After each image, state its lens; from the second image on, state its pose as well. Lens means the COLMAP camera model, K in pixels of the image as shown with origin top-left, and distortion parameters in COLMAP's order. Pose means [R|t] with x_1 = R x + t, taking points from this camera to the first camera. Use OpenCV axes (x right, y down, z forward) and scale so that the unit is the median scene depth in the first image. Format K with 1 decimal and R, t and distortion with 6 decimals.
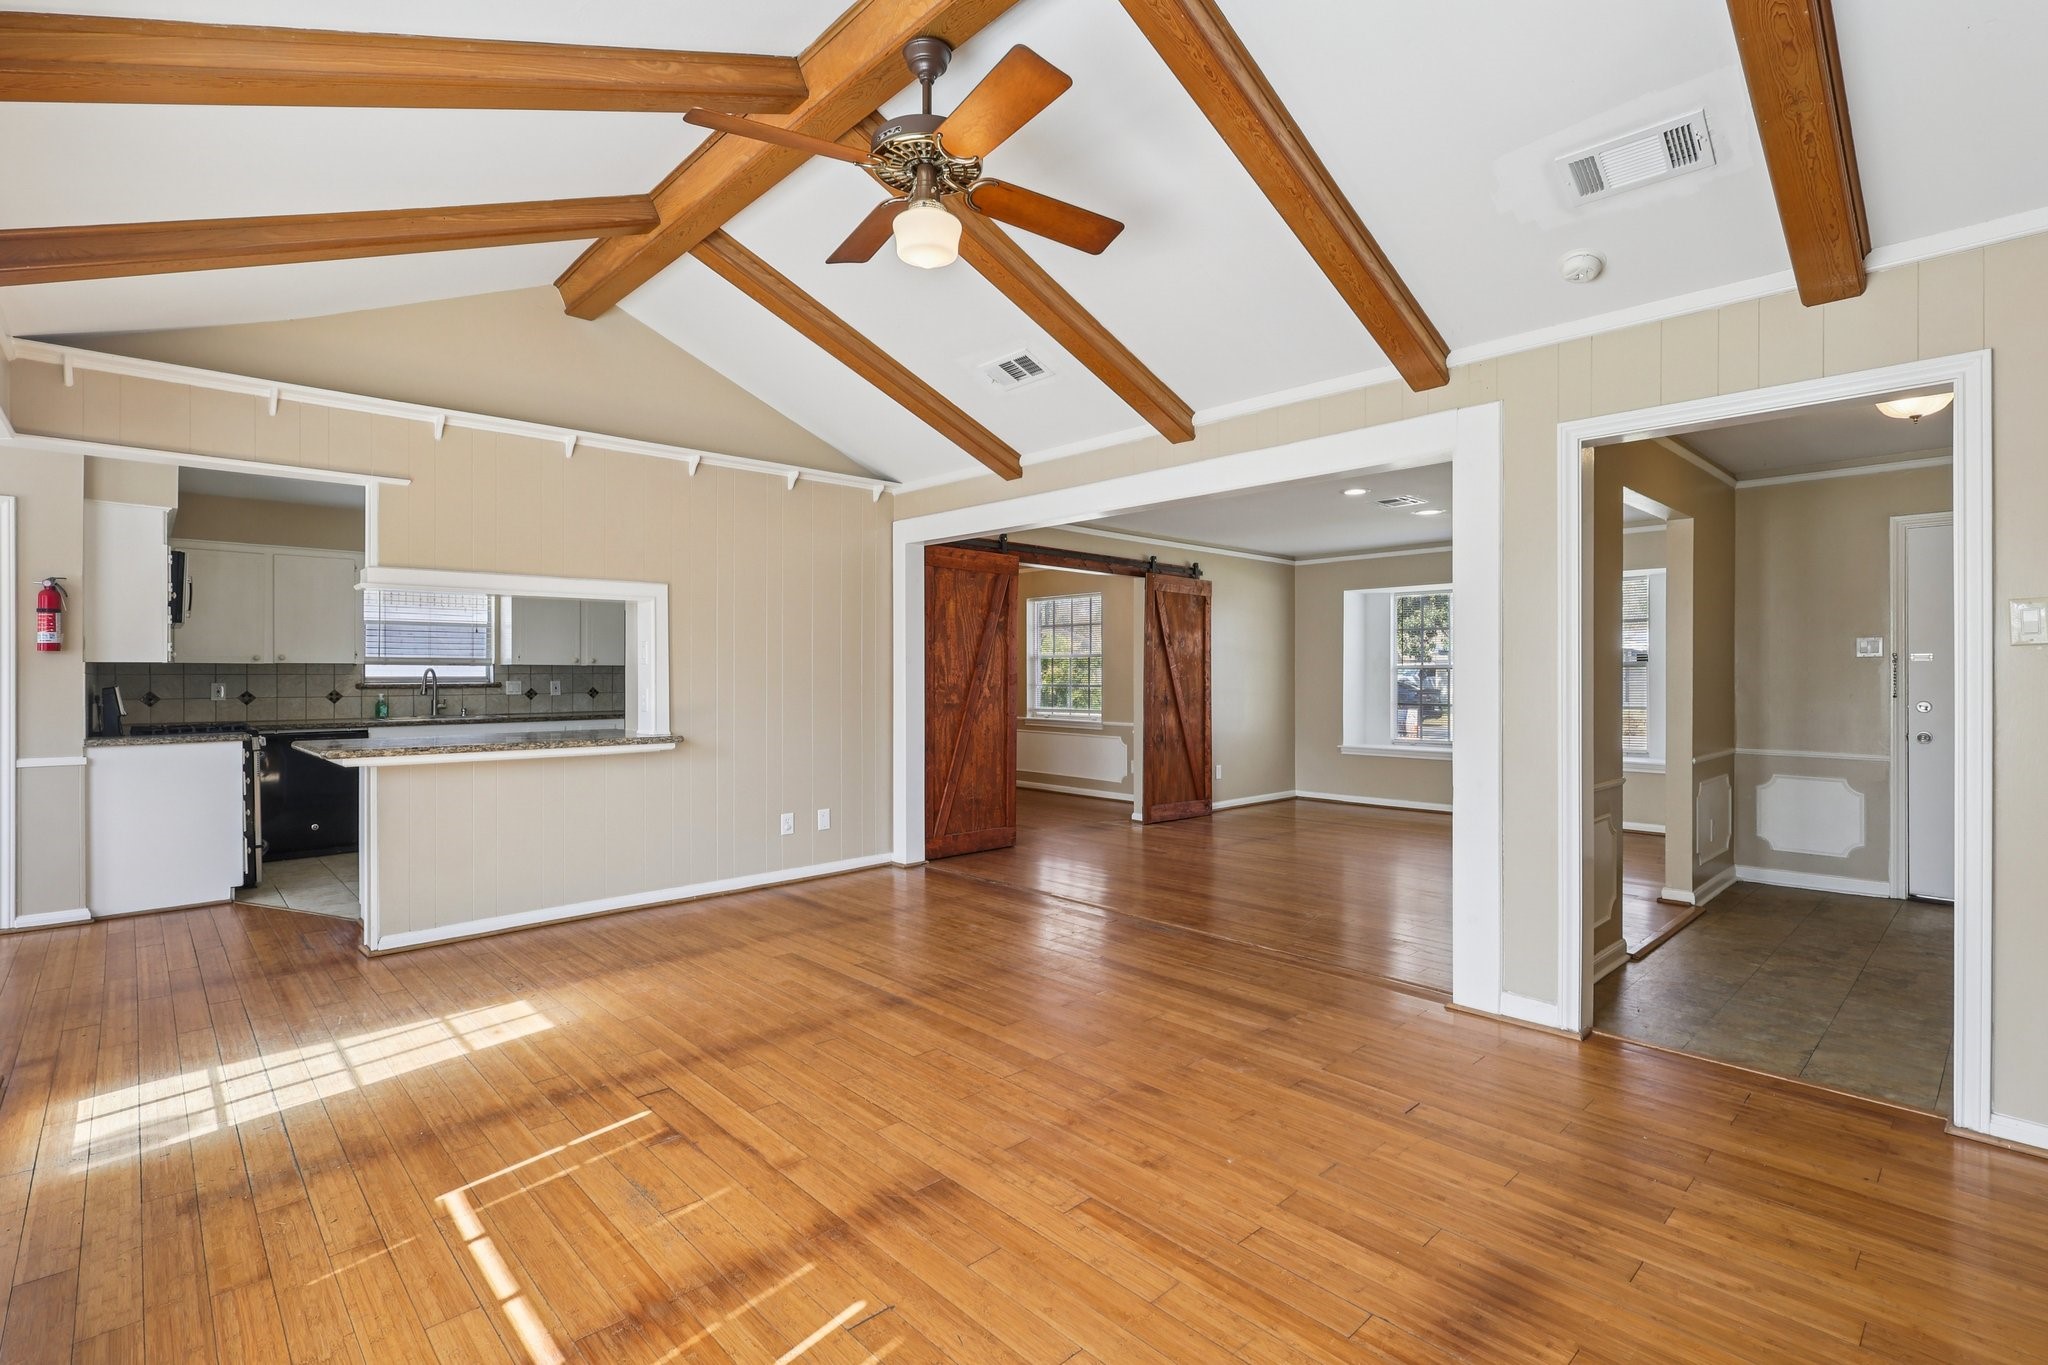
lens RADIAL K [[952.6, 0, 1025.9], [0, 952.6, 666.4], [0, 0, 1]] dist [-0.003345, 0.001513]
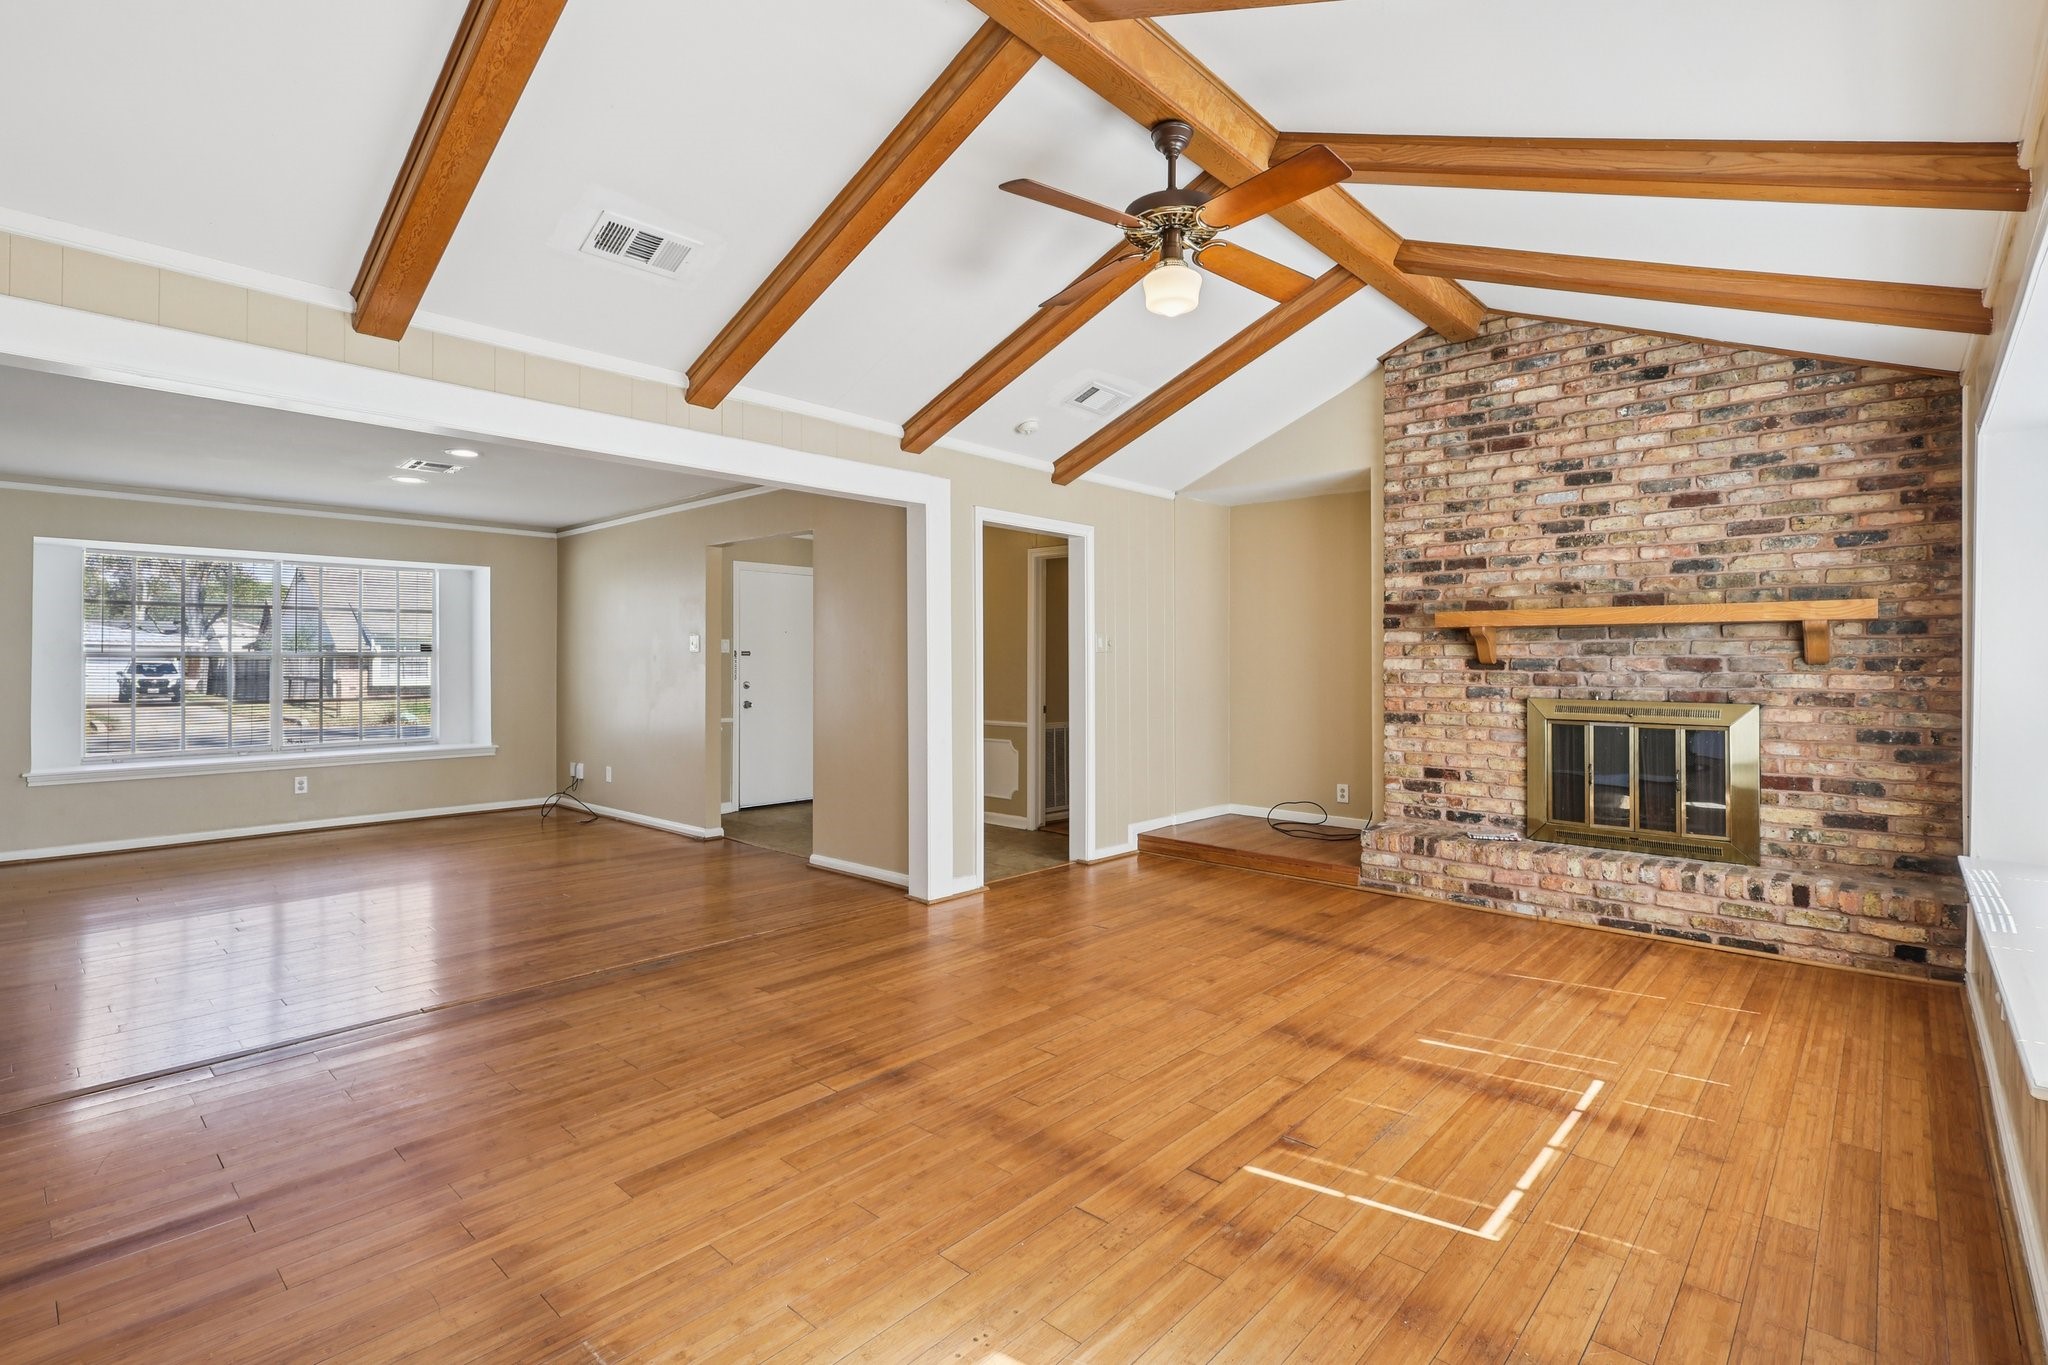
lens RADIAL K [[952.6, 0, 1019.1], [0, 952.6, 665.5], [0, 0, 1]] dist [-0.003345, 0.001513]
pose [[-0.069315, -0.000133, 0.997595, -1.270081], [-0.008241, 0.999966, -0.000439, 0.011447], [-0.997561, -0.008252, -0.069313, 1.293608]]
